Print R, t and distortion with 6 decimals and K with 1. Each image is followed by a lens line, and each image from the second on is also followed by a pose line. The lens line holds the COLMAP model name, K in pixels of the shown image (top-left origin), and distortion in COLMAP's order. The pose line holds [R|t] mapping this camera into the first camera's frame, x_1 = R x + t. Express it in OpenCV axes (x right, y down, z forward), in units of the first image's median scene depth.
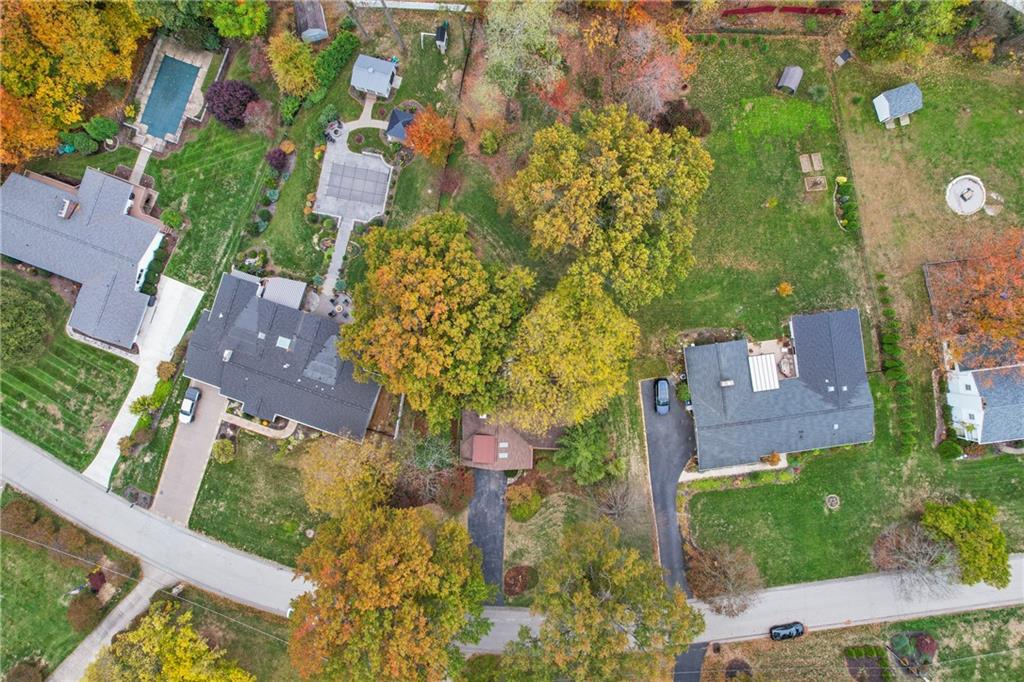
lens RADIAL K [[652.0, 0, 512.8], [0, 652.0, 347.2], [0, 0, 1]] dist [-0.090099, 0.083913]
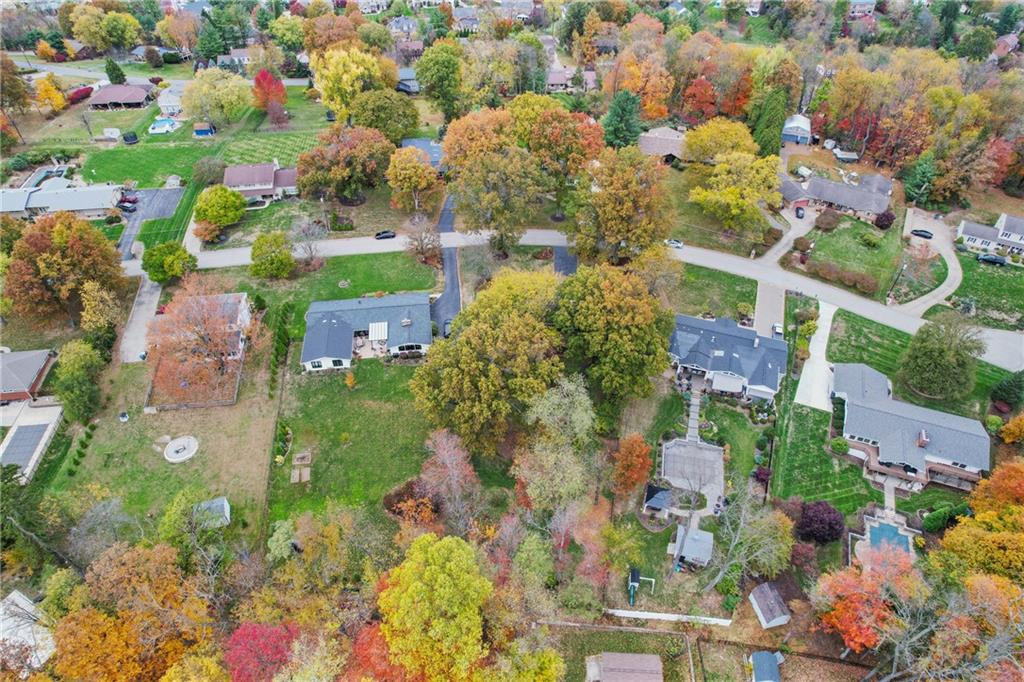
lens RADIAL K [[652.0, 0, 512.8], [0, 652.0, 347.2], [0, 0, 1]] dist [-0.090099, 0.083913]
pose [[-0.999921, -0.000564, 0.012565, 0.068500], [0.009510, -0.687708, 0.725925, -0.981359], [0.008232, 0.725987, 0.687659, 0.032333]]
